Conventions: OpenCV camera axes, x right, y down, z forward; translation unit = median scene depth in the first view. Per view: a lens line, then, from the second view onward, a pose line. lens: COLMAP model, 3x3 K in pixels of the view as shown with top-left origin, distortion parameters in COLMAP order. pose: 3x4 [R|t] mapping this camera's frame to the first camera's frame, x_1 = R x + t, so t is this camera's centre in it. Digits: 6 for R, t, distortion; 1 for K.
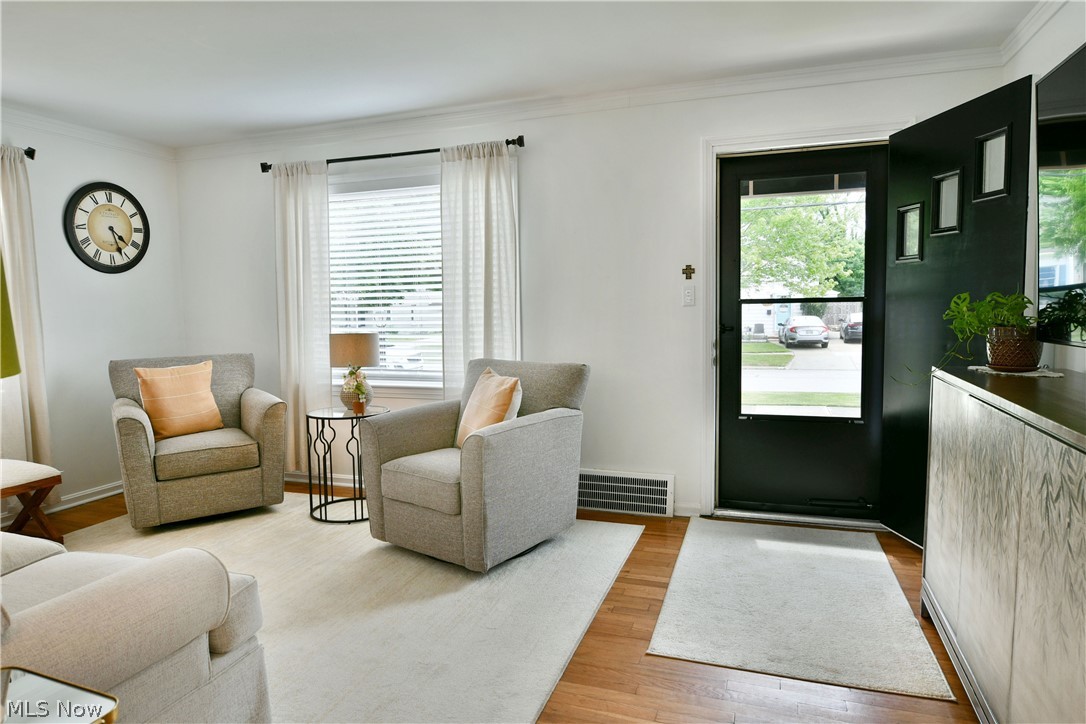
lens RADIAL K [[671.9, 0, 538.4], [0, 671.9, 360.4], [0, 0, 1]] dist [-0.013836, -0.004369]
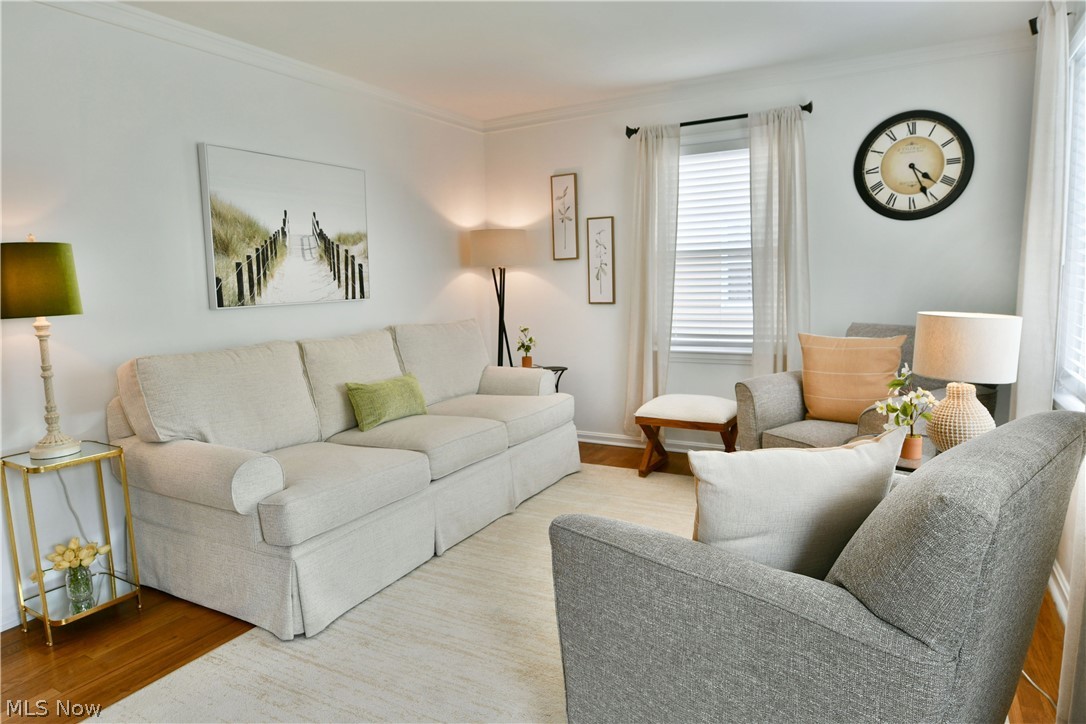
lens RADIAL K [[647.5, 0, 545.8], [0, 647.5, 349.0], [0, 0, 1]] dist [-0.007196, -0.002406]
pose [[-0.147481, 0.126845, -0.980897, 0.285350], [-0.055571, 0.989113, 0.136263, -0.062121], [0.987503, 0.074606, -0.138826, 0.762159]]
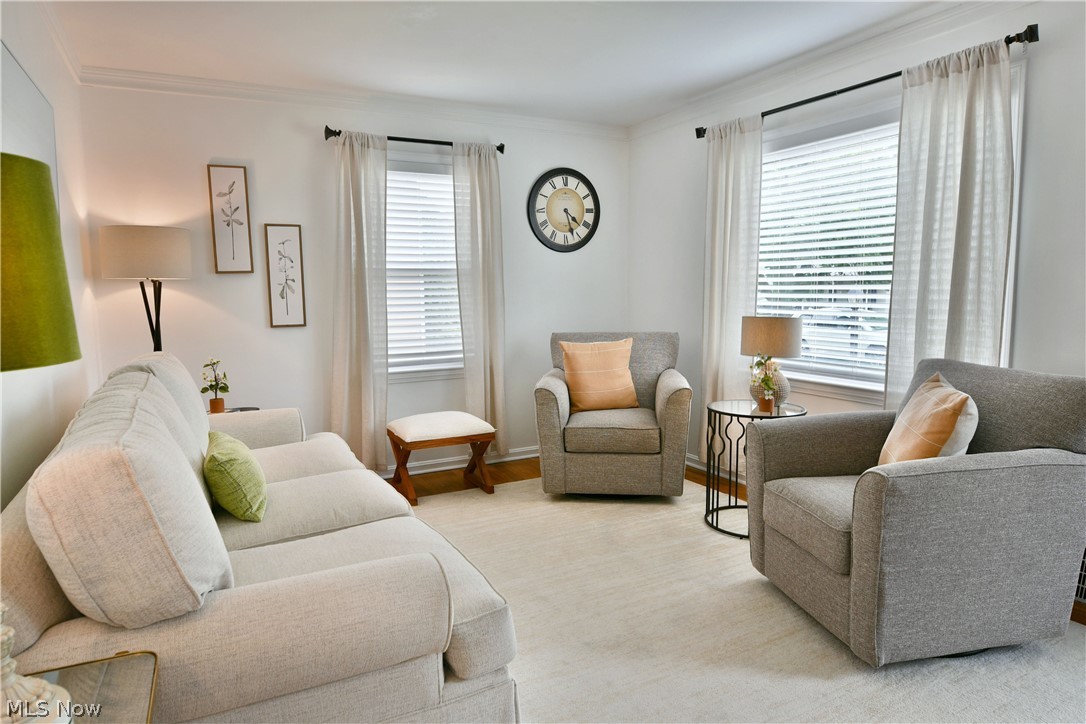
lens RADIAL K [[665.1, 0, 530.4], [0, 665.1, 360.3], [0, 0, 1]] dist [-0.007484, -0.004041]
pose [[0.737005, 0.081206, -0.670992, 0.068319], [-0.056264, 0.996682, 0.058823, -0.017721], [0.673542, -0.005600, 0.739128, 0.183705]]
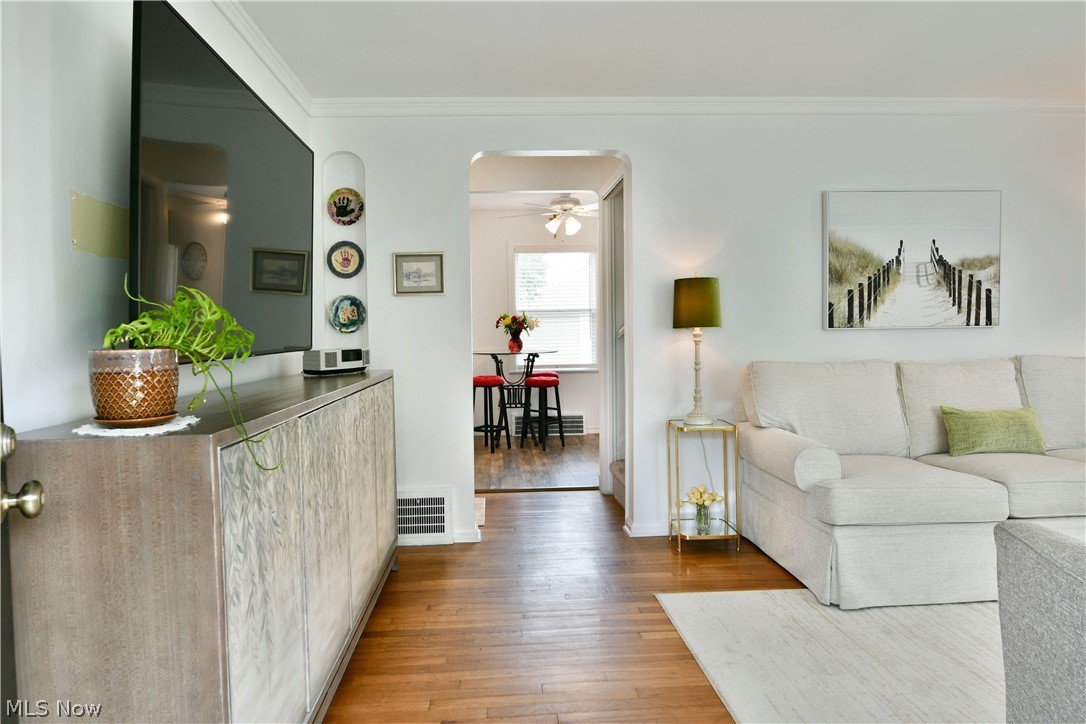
lens RADIAL K [[671.9, 0, 538.4], [0, 671.9, 360.4], [0, 0, 1]] dist [-0.013836, -0.004369]
pose [[-0.912863, 0.044960, -0.405782, 0.334208], [-0.008038, 0.991746, 0.127966, -0.056468], [0.408186, 0.120077, -0.904967, 0.949847]]
